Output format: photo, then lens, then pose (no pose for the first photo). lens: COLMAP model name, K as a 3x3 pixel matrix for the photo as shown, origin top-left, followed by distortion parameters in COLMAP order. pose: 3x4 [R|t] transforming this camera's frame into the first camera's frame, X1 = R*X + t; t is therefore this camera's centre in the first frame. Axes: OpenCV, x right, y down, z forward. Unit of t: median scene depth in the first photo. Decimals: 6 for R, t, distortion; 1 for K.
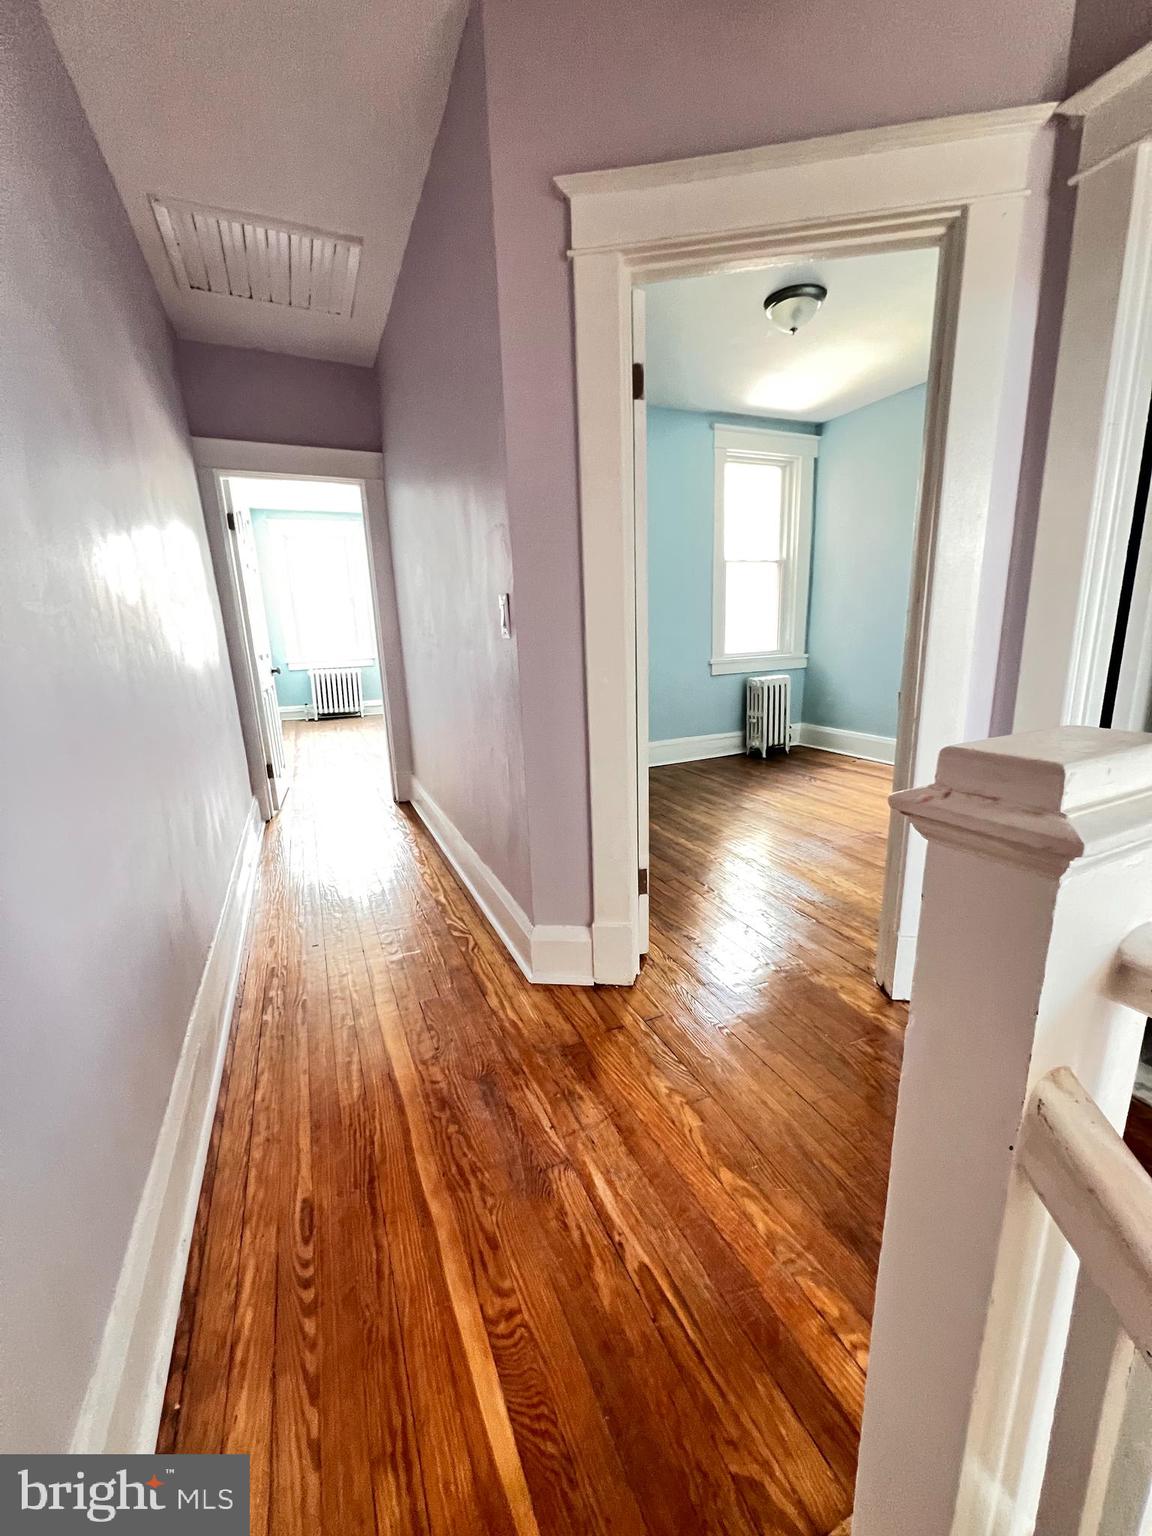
lens RADIAL K [[615.6, 0, 579.1], [0, 615.6, 769.4], [0, 0, 1]] dist [-0.002275, 0.000379]
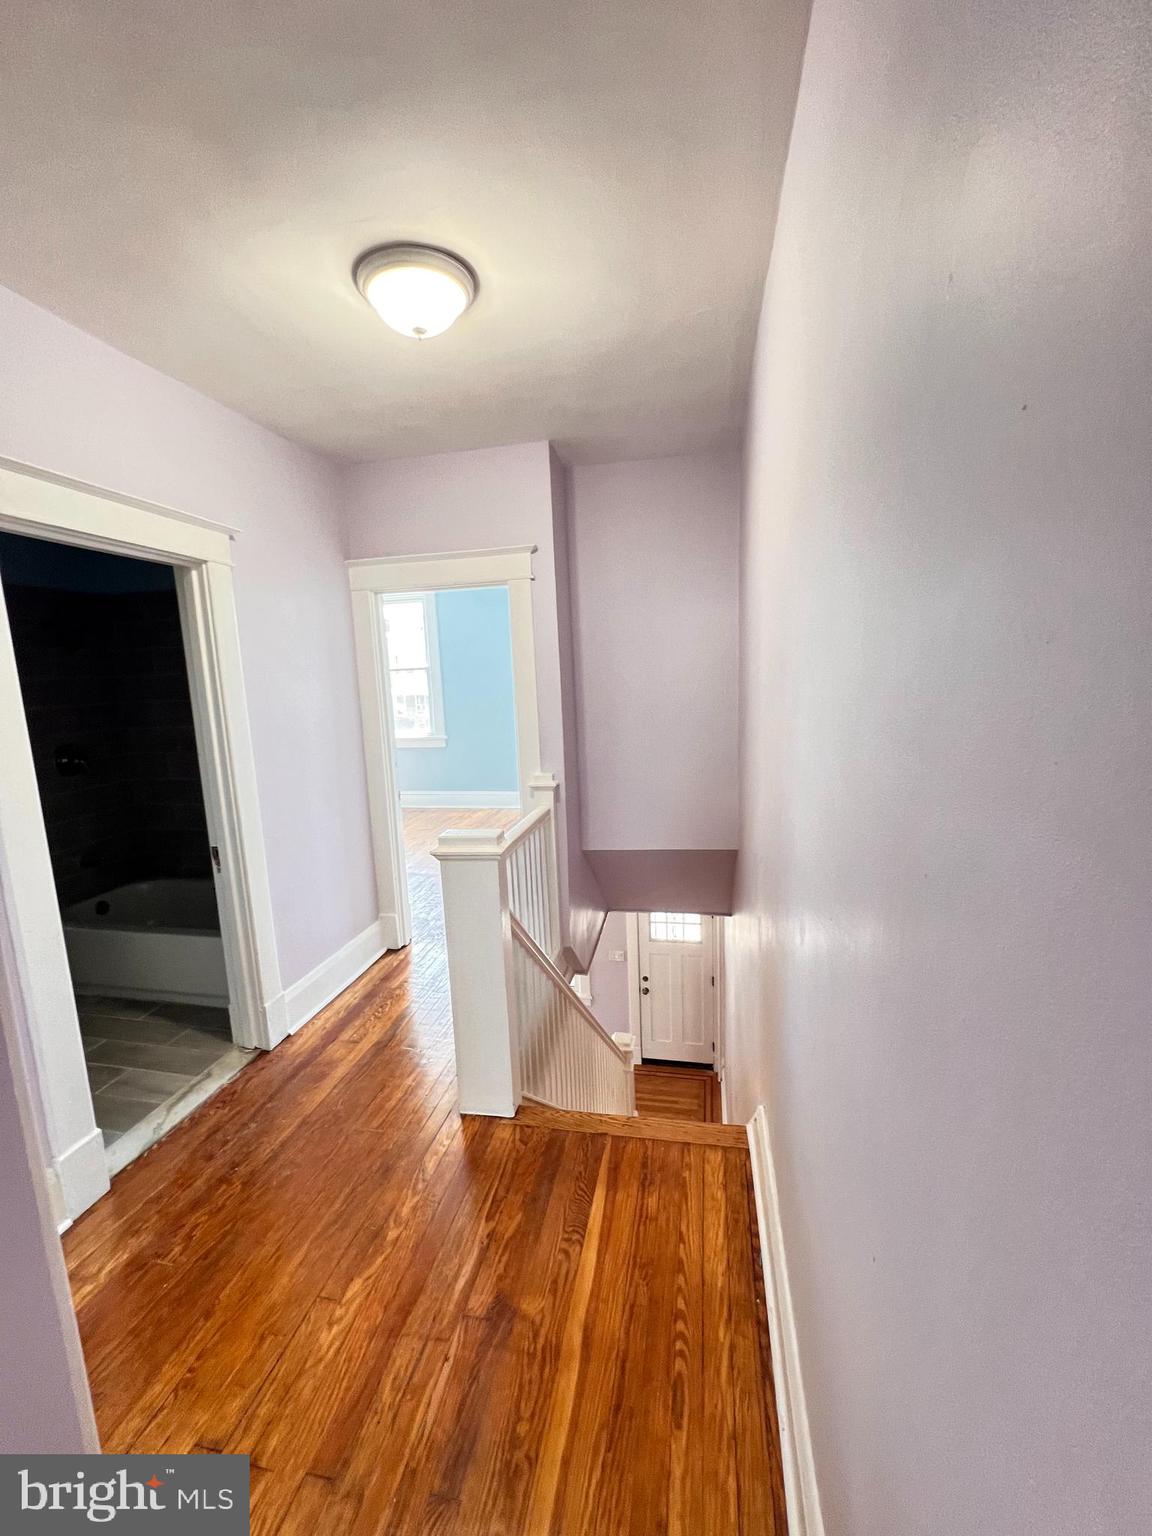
lens RADIAL K [[615.6, 0, 575.4], [0, 615.6, 766.8], [0, 0, 1]] dist [-0.002275, 0.000379]
pose [[-0.810137, -0.022067, 0.585825, -0.292460], [0.196338, 0.931369, 0.306598, -0.215464], [-0.552386, 0.363406, -0.750204, 0.487322]]
